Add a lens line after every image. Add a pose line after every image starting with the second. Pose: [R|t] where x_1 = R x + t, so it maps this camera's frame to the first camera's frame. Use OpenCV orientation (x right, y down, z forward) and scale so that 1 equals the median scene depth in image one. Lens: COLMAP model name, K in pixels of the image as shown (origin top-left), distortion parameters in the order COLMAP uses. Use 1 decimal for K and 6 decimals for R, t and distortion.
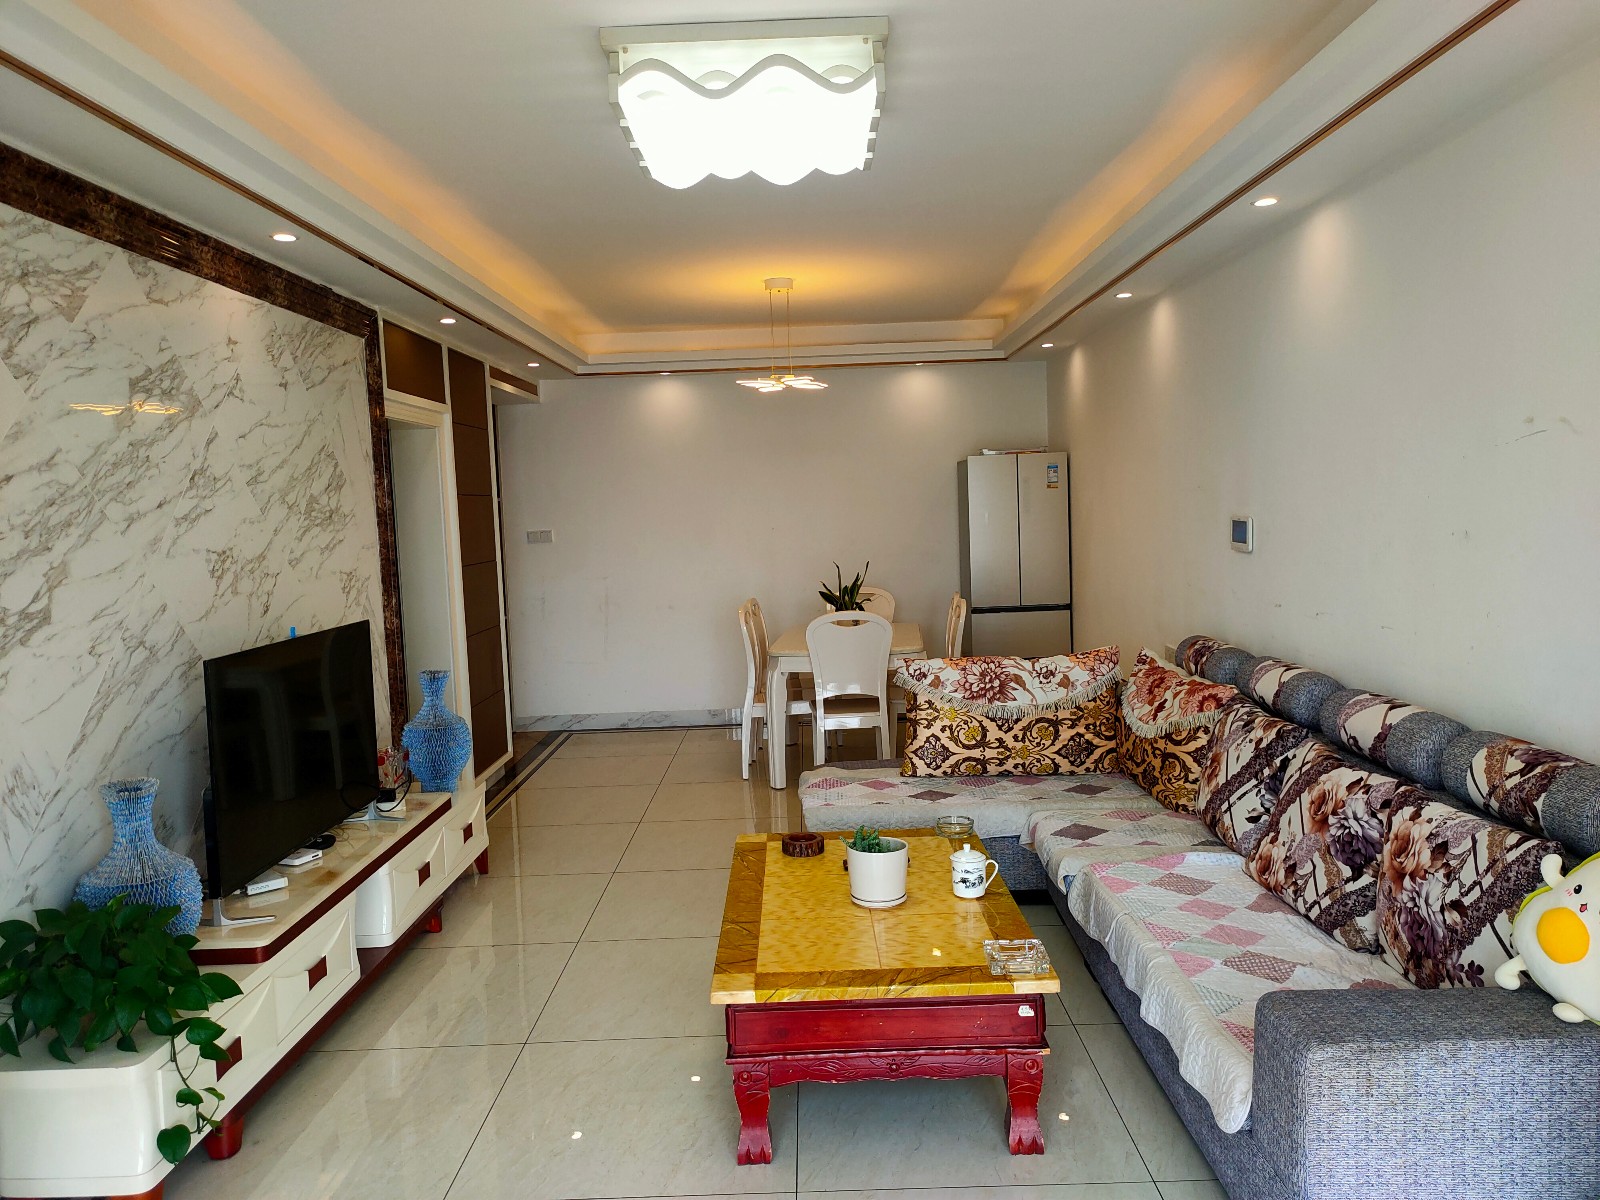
lens RADIAL K [[1205.2, 0, 800.7], [0, 1205.2, 598.3], [0, 0, 1]] dist [0.048167, -0.011621]
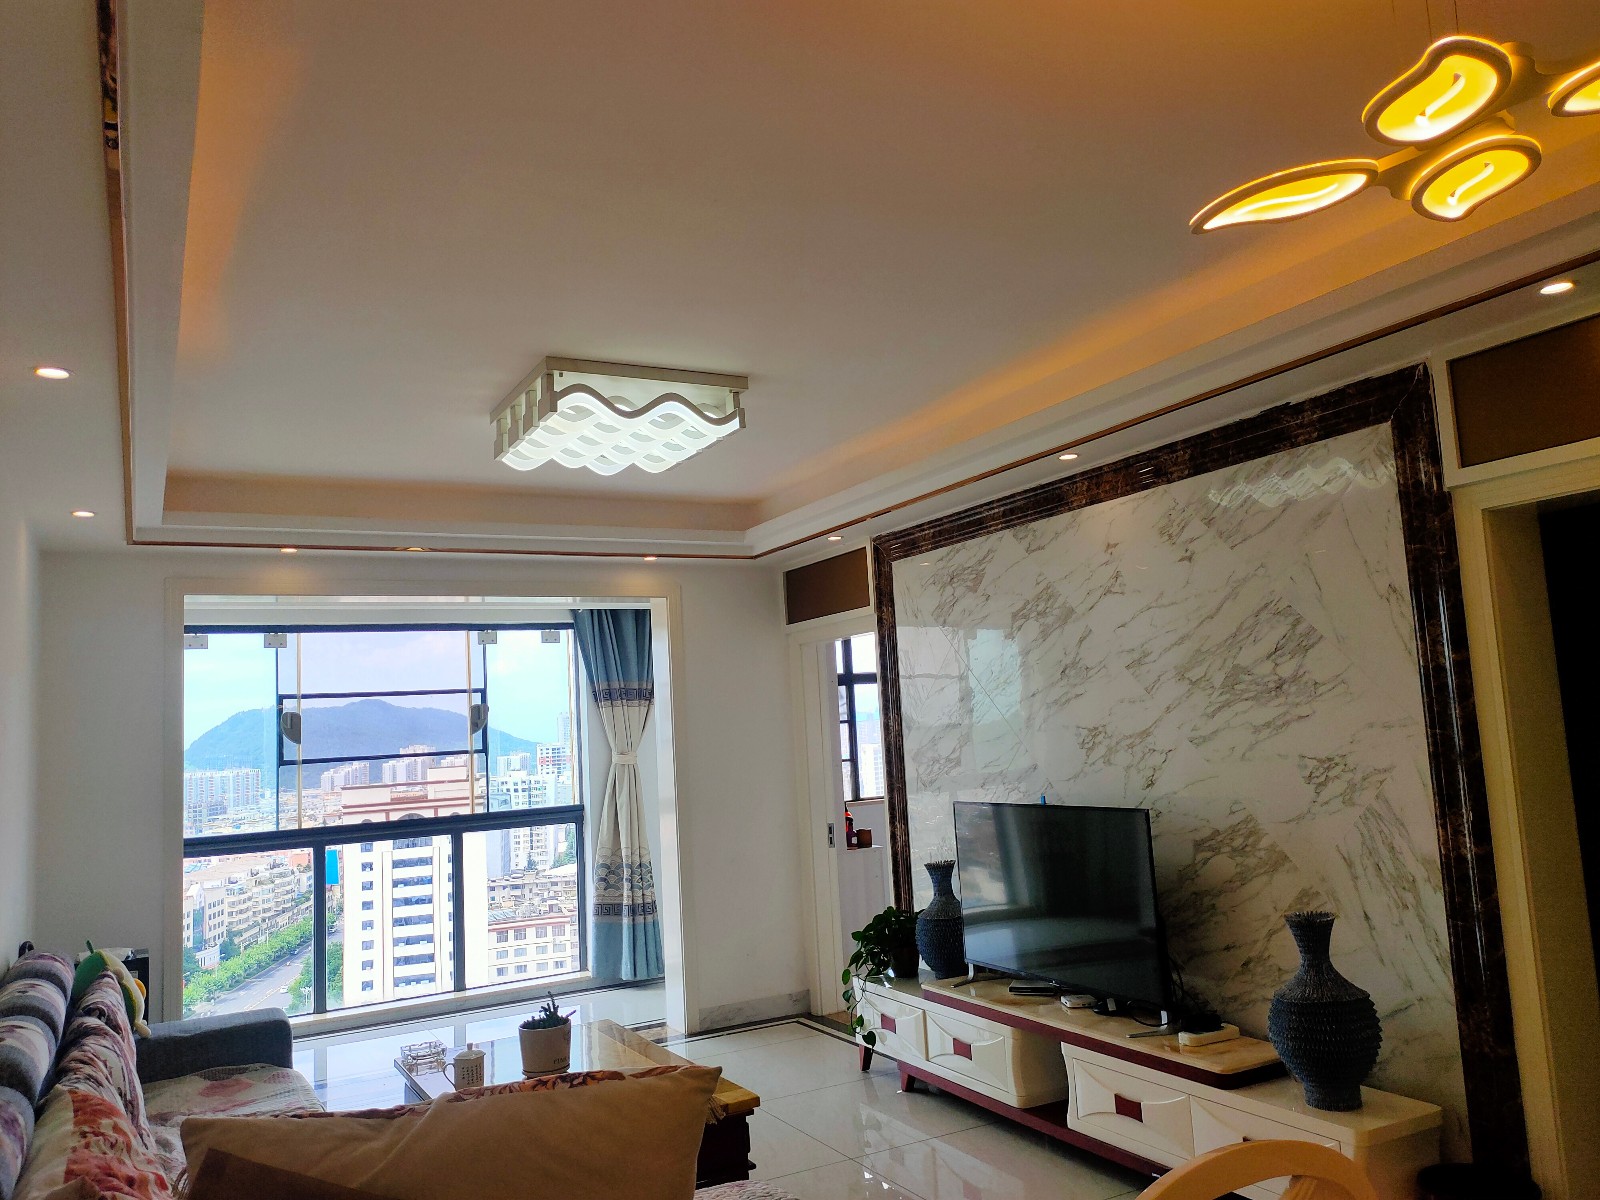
lens RADIAL K [[1205.2, 0, 807.6], [0, 1205.2, 603.8], [0, 0, 1]] dist [0.048167, -0.011621]
pose [[-0.872316, 0.040906, -0.487228, 0.350344], [0.057375, 0.998173, -0.018919, -0.153015], [0.485564, -0.044458, -0.873070, 1.889723]]
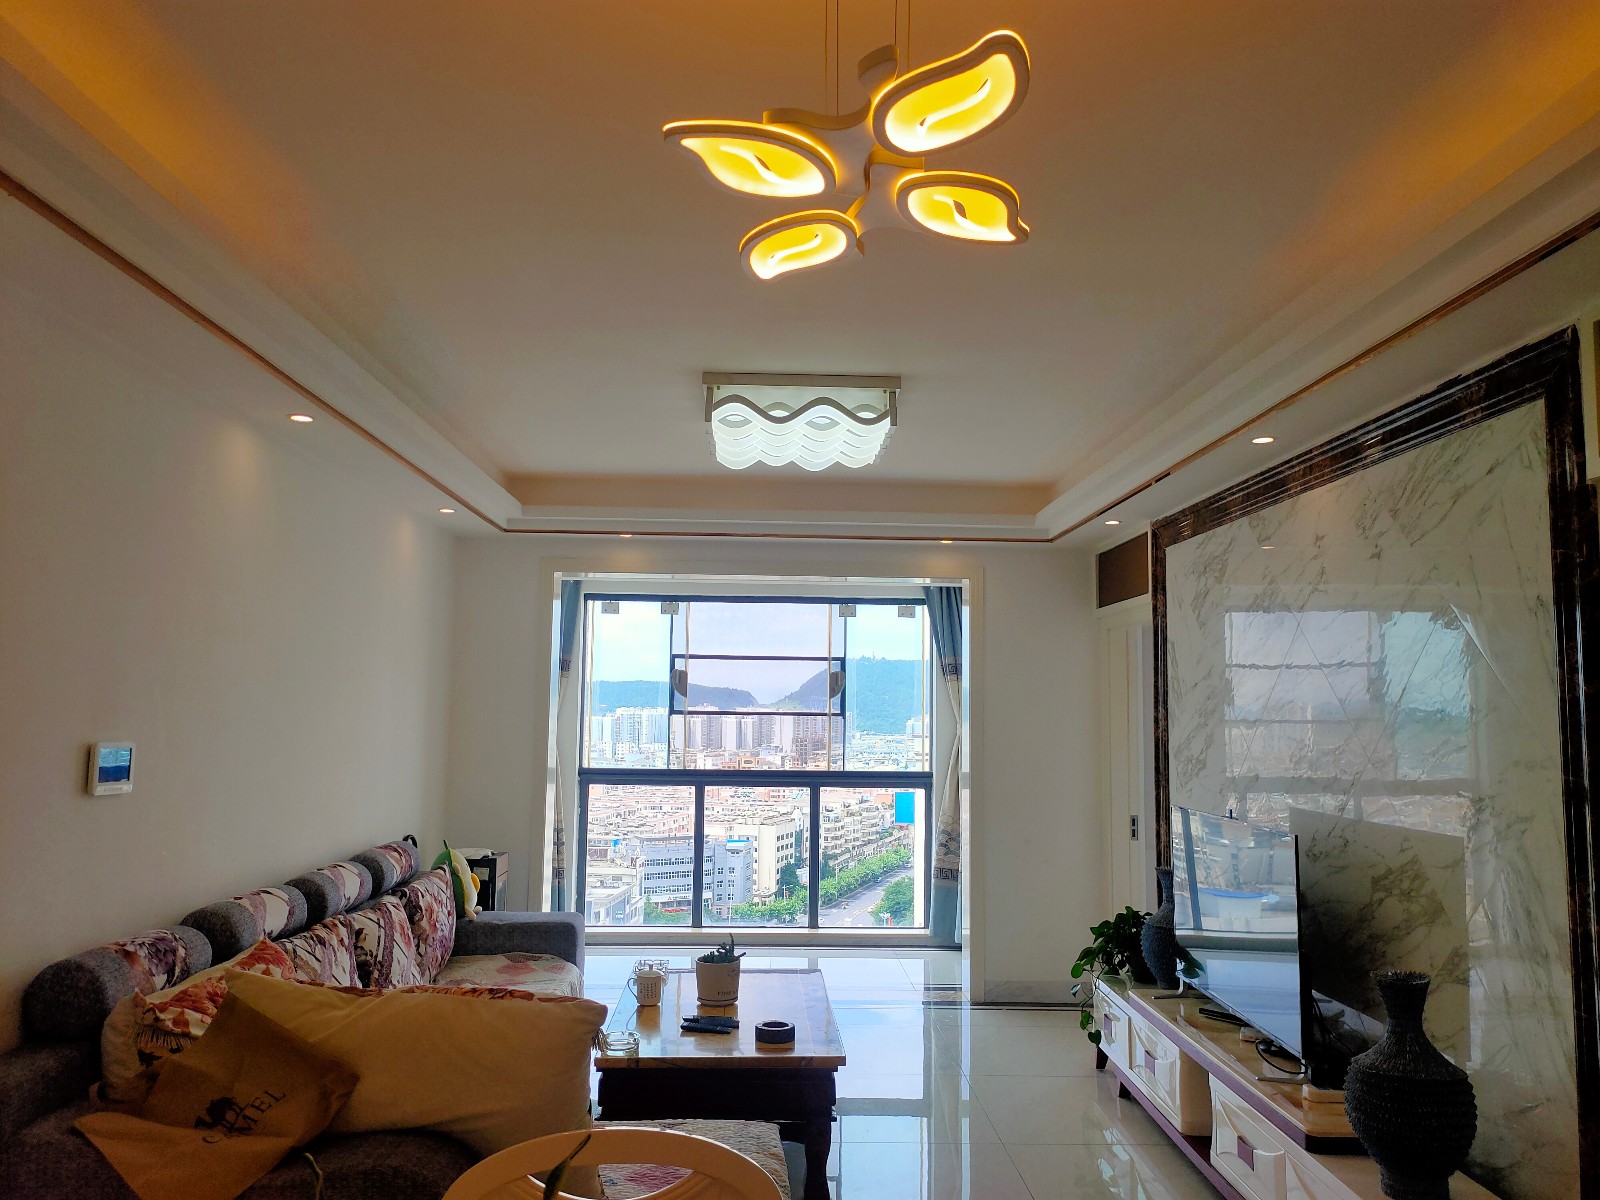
lens RADIAL K [[1205.2, 0, 802.5], [0, 1205.2, 604.3], [0, 0, 1]] dist [0.048167, -0.011621]
pose [[-0.998747, 0.027267, -0.041975, 0.013813], [0.027645, 0.999582, -0.008434, -0.160756], [0.041728, -0.009583, -0.999083, 2.040639]]
